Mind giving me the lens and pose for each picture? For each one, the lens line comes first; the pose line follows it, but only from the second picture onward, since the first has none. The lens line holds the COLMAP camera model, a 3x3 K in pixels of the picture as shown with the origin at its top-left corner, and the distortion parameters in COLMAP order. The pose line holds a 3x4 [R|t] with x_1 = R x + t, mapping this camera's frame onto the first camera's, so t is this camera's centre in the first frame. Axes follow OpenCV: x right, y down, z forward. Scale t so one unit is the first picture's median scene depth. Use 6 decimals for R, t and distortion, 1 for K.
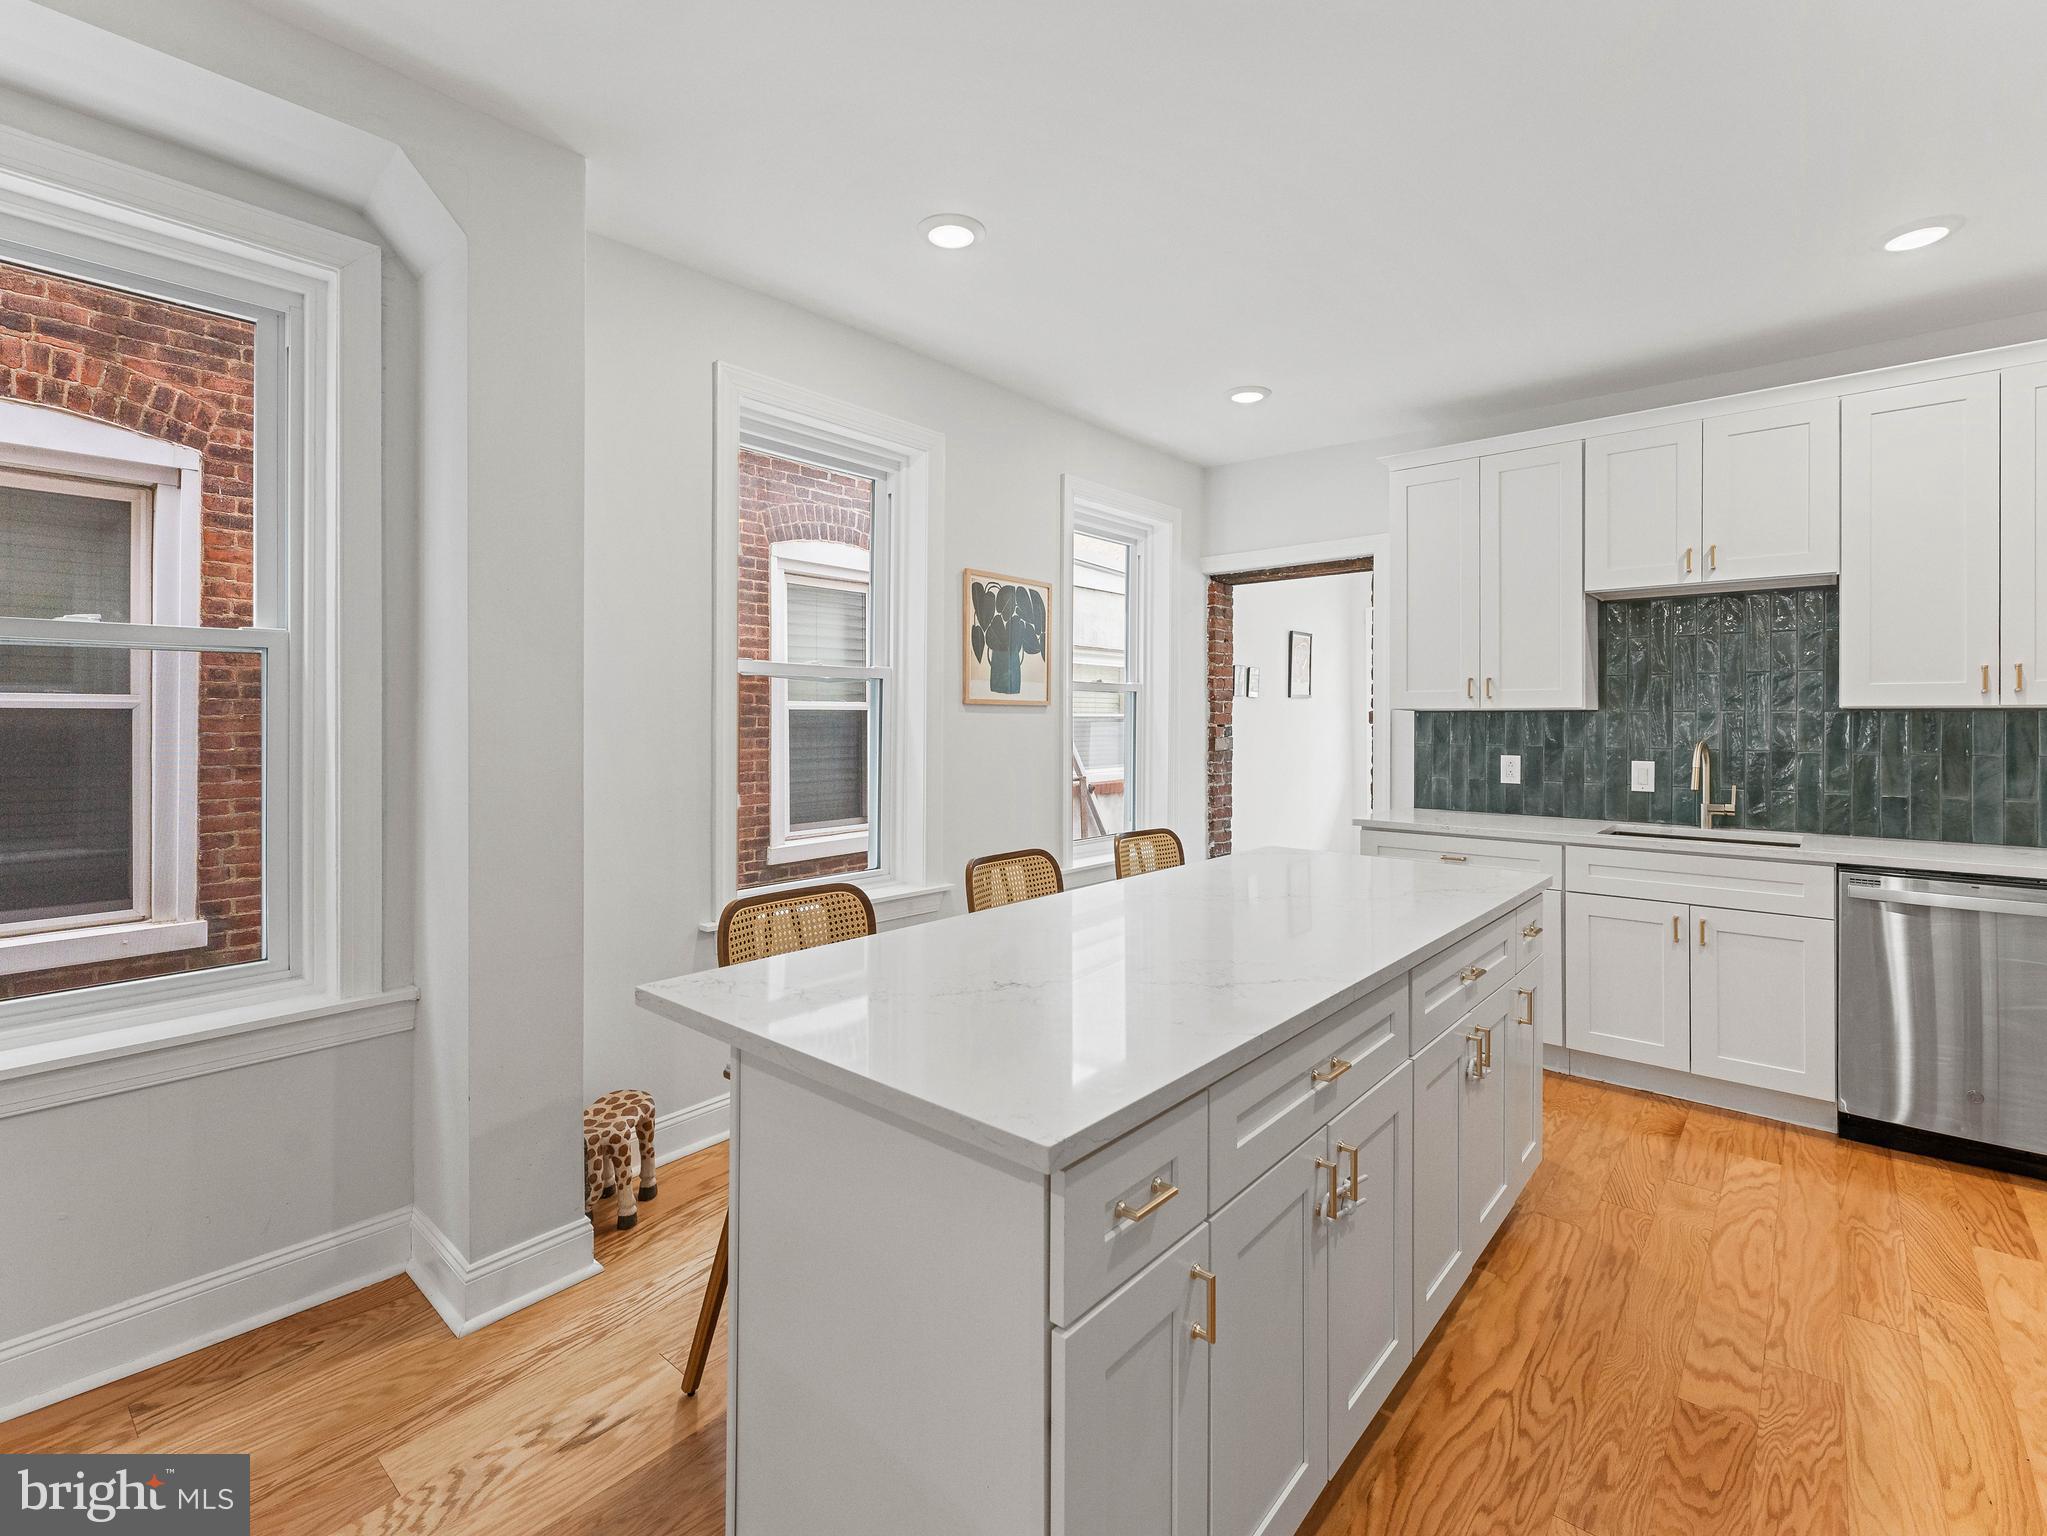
lens RADIAL K [[937.4, 0, 1034.8], [0, 937.4, 722.5], [0, 0, 1]] dist [-0.001471, 0.000407]
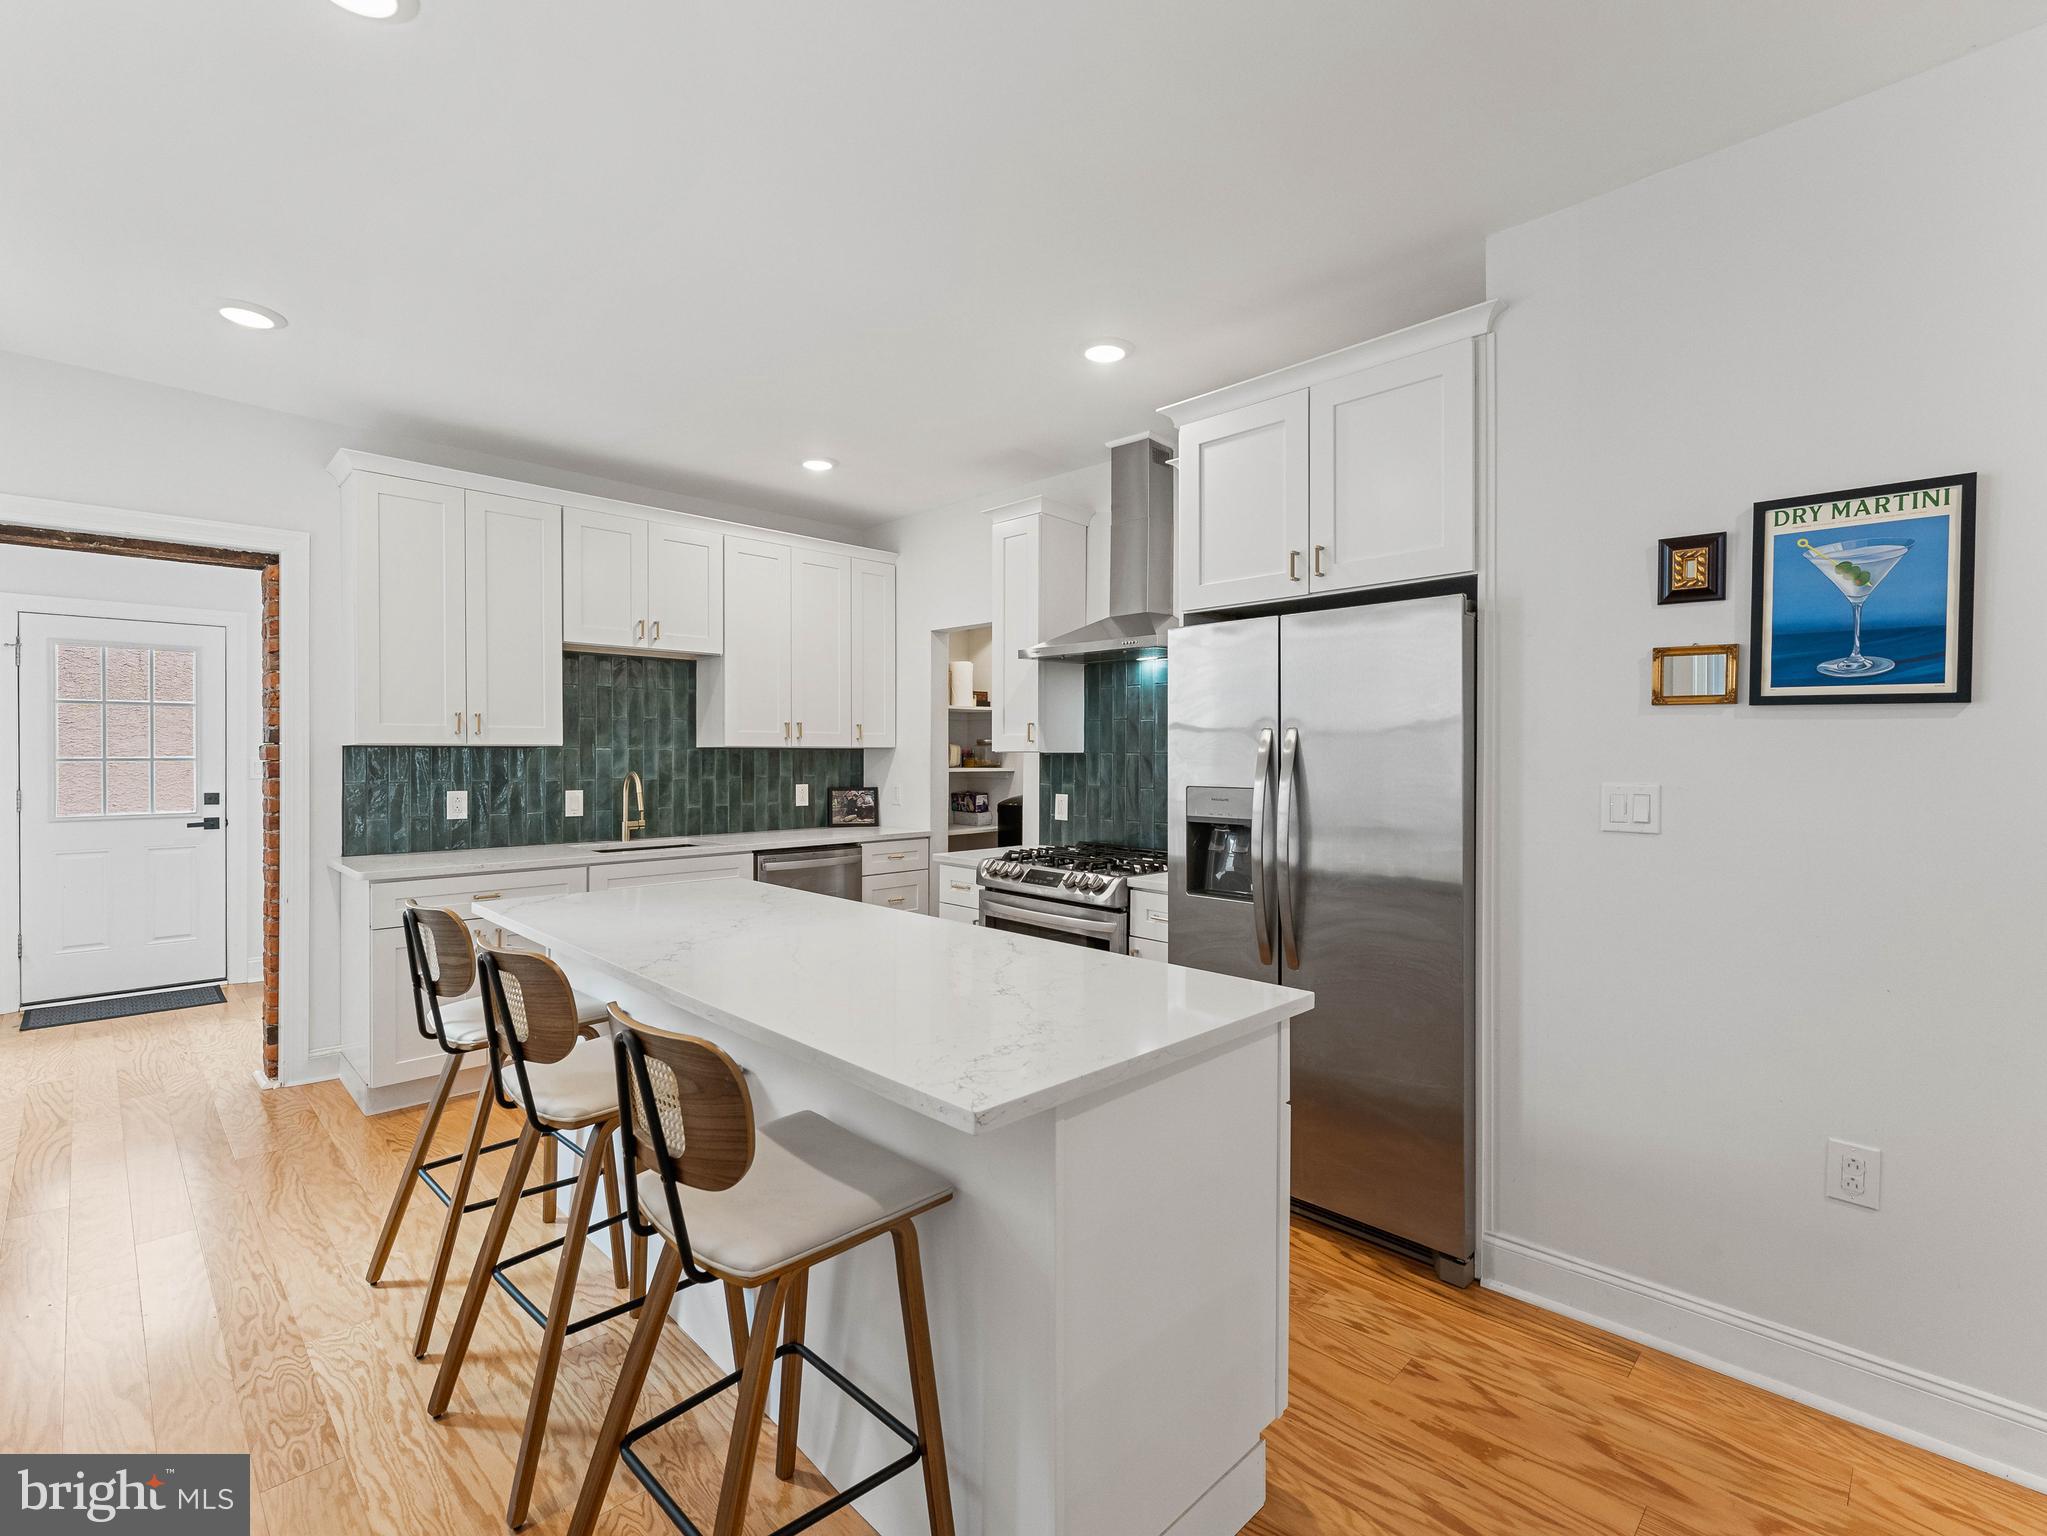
lens RADIAL K [[937.4, 0, 1013.5], [0, 937.4, 764.5], [0, 0, 1]] dist [-0.001471, 0.000407]
pose [[0.091629, -0.012237, 0.995718, -0.464751], [0.002502, 0.999924, 0.012058, -0.004046], [-0.995790, 0.001387, 0.091653, 0.341019]]
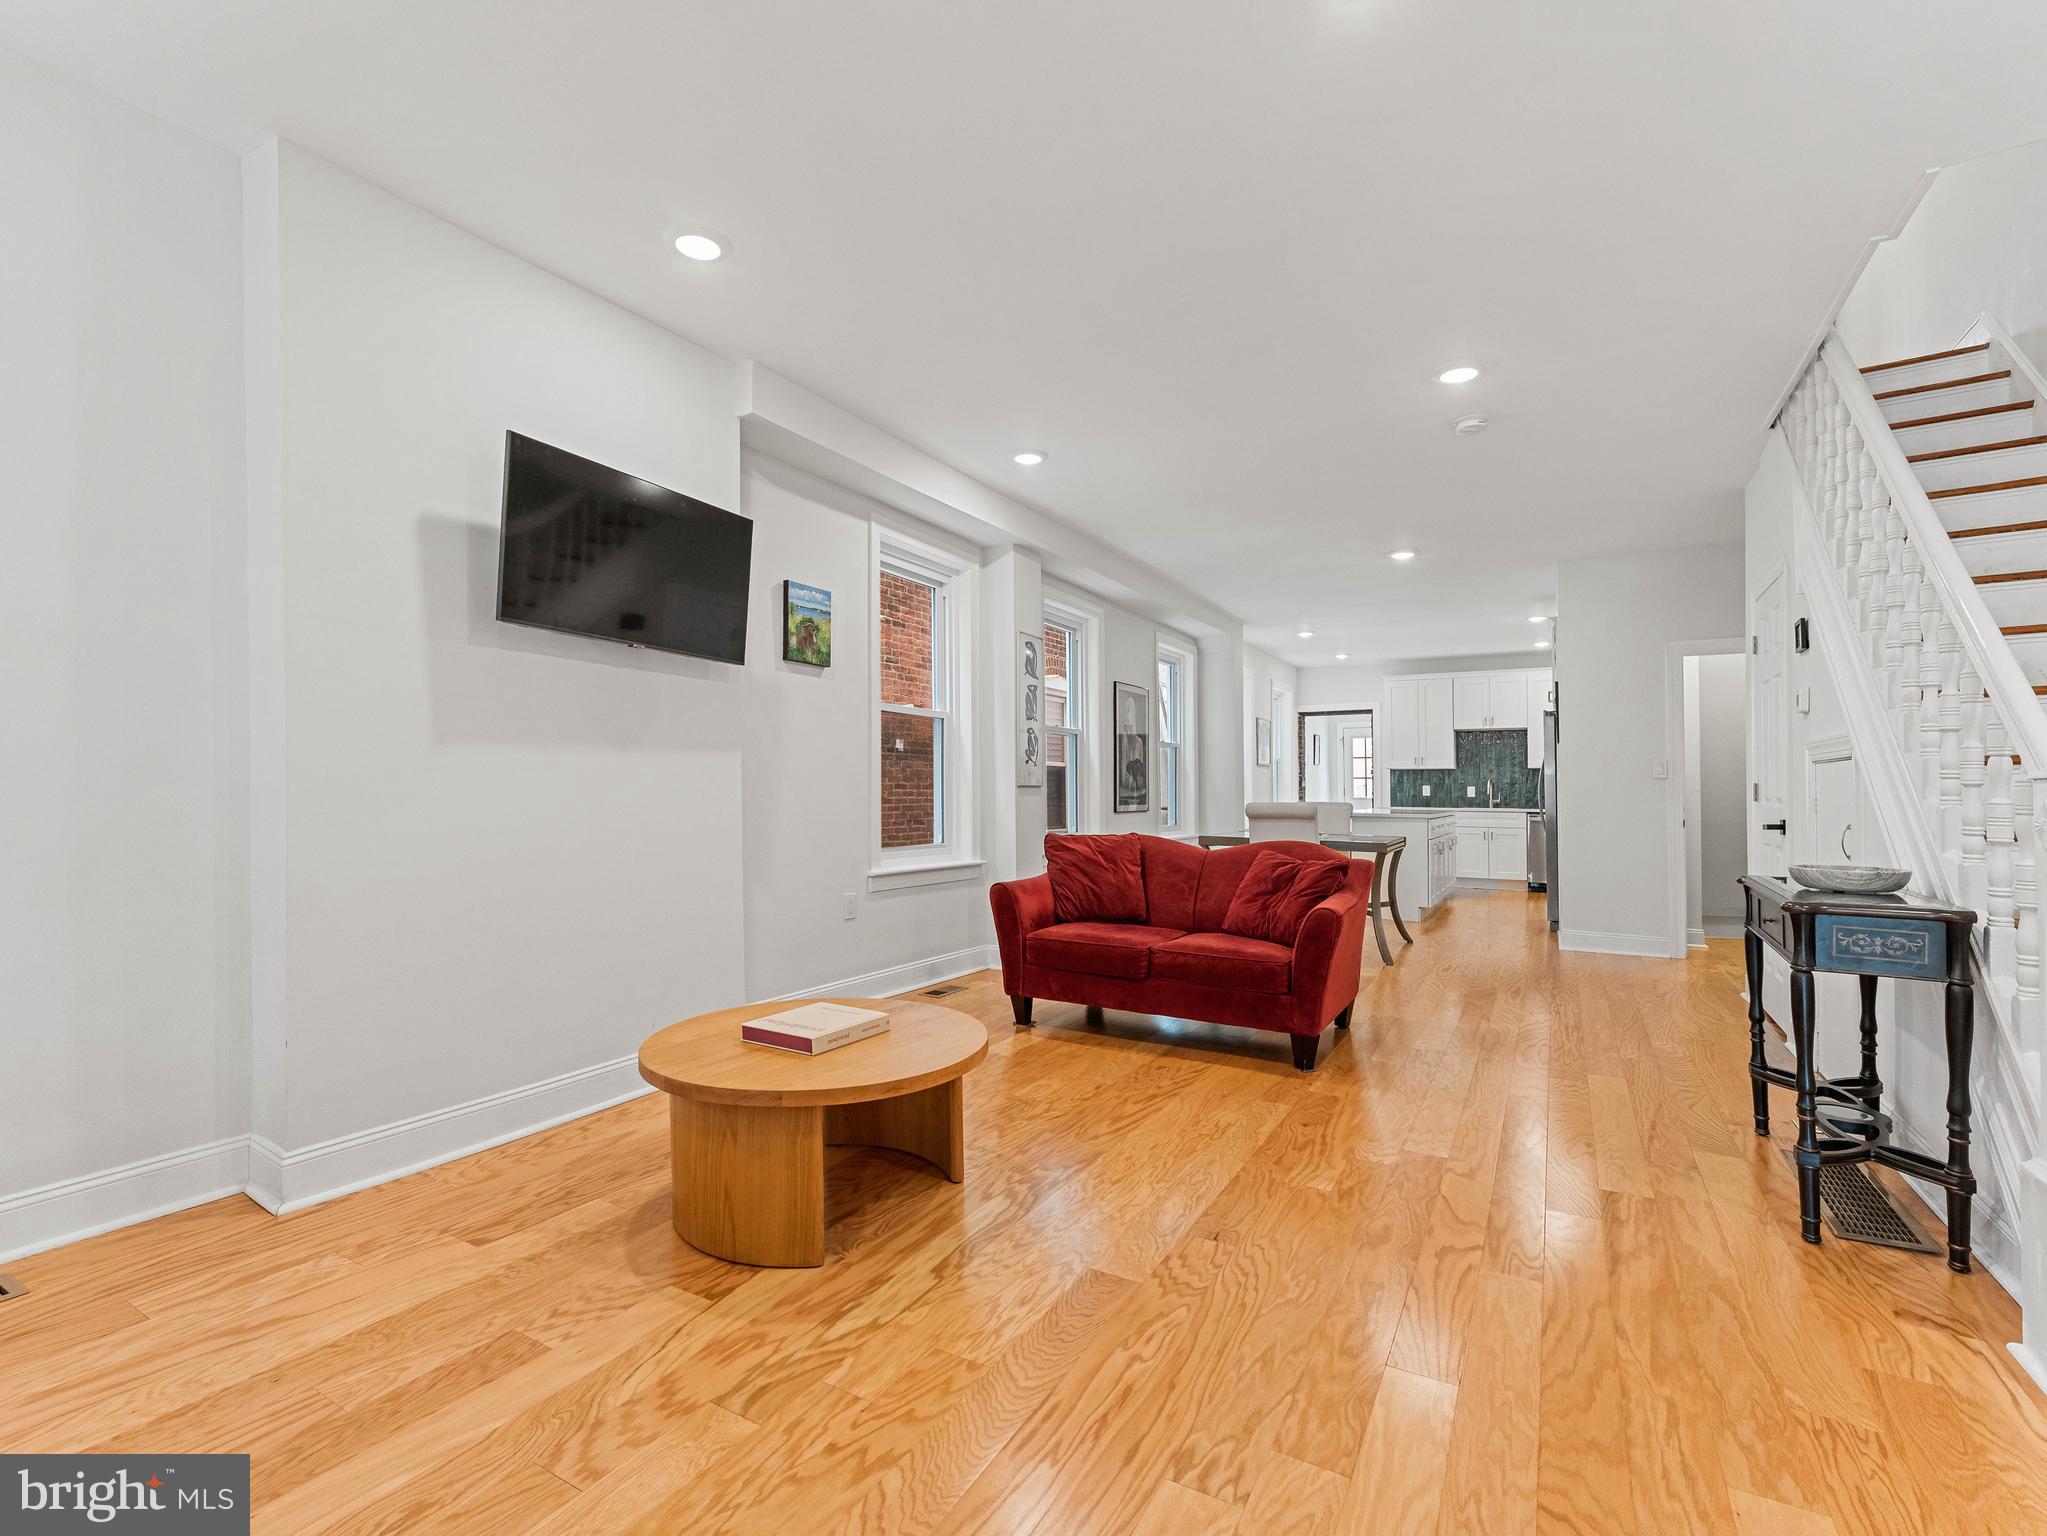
lens RADIAL K [[937.4, 0, 1026.4], [0, 937.4, 768.5], [0, 0, 1]] dist [-0.001471, 0.000407]
pose [[0.983325, 0.009130, 0.181629, -1.237610], [-0.004012, 0.999585, -0.028524, 0.073166], [-0.181814, 0.027320, 0.982953, -1.610511]]
